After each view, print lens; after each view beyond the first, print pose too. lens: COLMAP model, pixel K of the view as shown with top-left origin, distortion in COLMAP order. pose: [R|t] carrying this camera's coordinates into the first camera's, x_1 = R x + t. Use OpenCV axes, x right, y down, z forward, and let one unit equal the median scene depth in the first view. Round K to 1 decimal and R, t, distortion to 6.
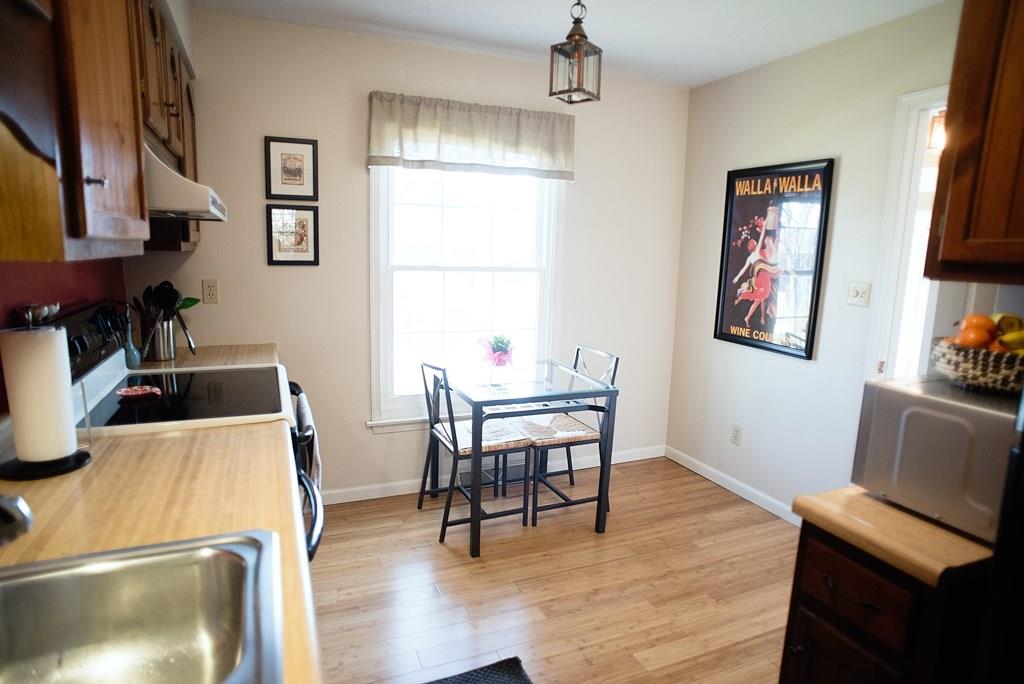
lens RADIAL K [[582.4, 0, 512.0], [0, 582.4, 342.0], [0, 0, 1]] dist [-0.099673, 0.076235]
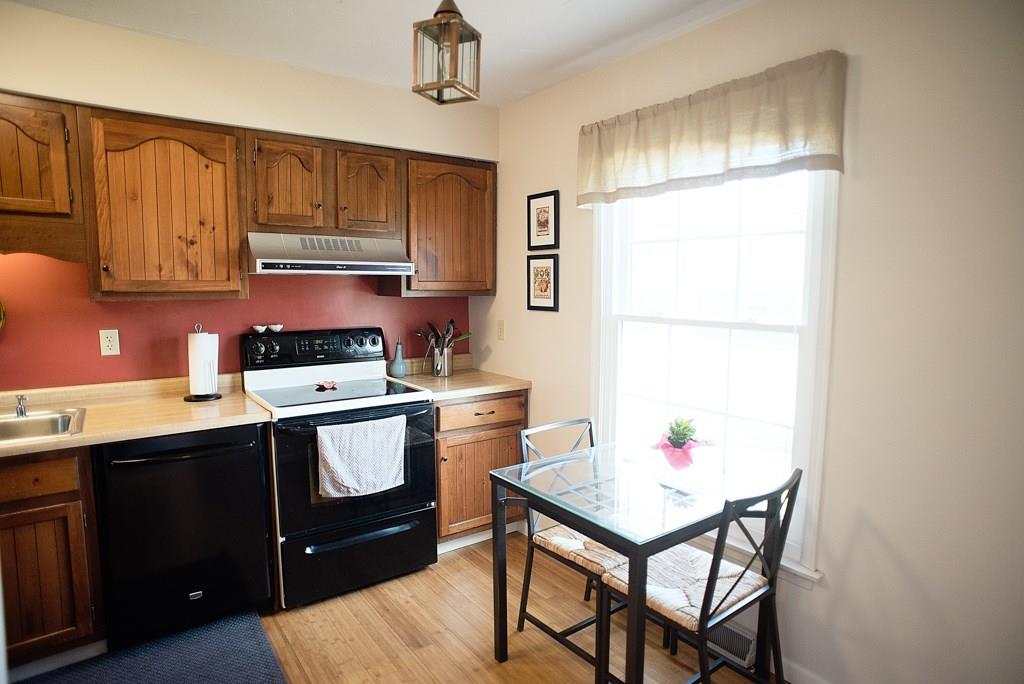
lens RADIAL K [[582.4, 0, 512.0], [0, 582.4, 342.0], [0, 0, 1]] dist [-0.099673, 0.076235]
pose [[0.215096, 0.070249, -0.974063, 0.661178], [-0.152759, 0.987552, 0.037489, -0.109319], [0.964572, 0.140733, 0.223150, 0.719240]]
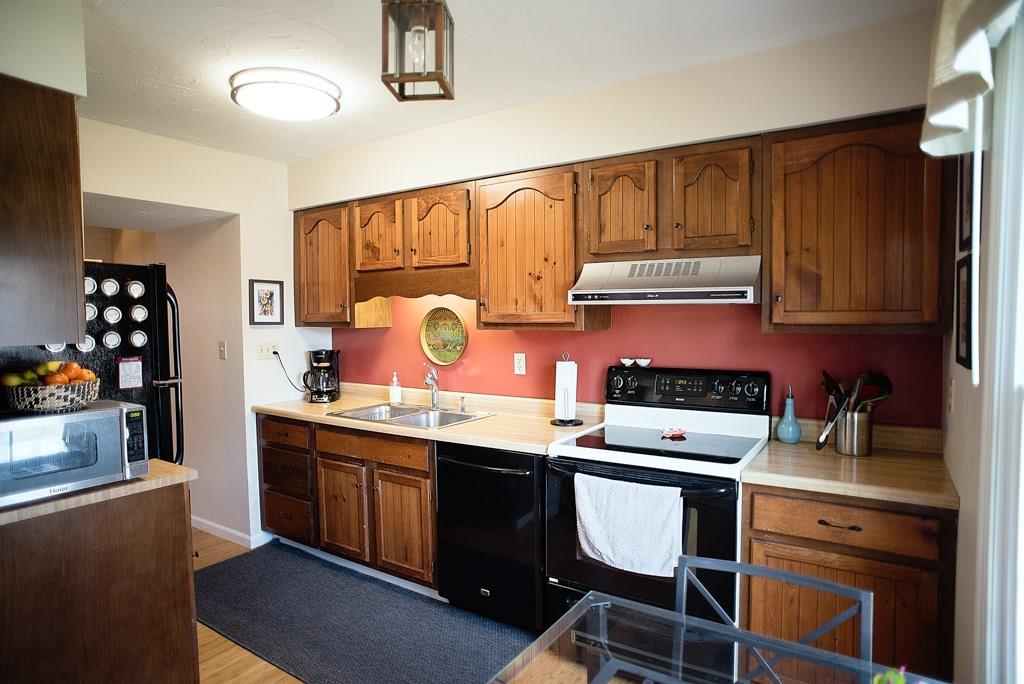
lens RADIAL K [[582.4, 0, 512.0], [0, 582.4, 342.0], [0, 0, 1]] dist [-0.099673, 0.076235]
pose [[-0.832690, 0.004765, -0.553720, 0.275885], [-0.103098, 0.981144, 0.163483, -0.201304], [0.544058, 0.193218, -0.816497, 1.208628]]
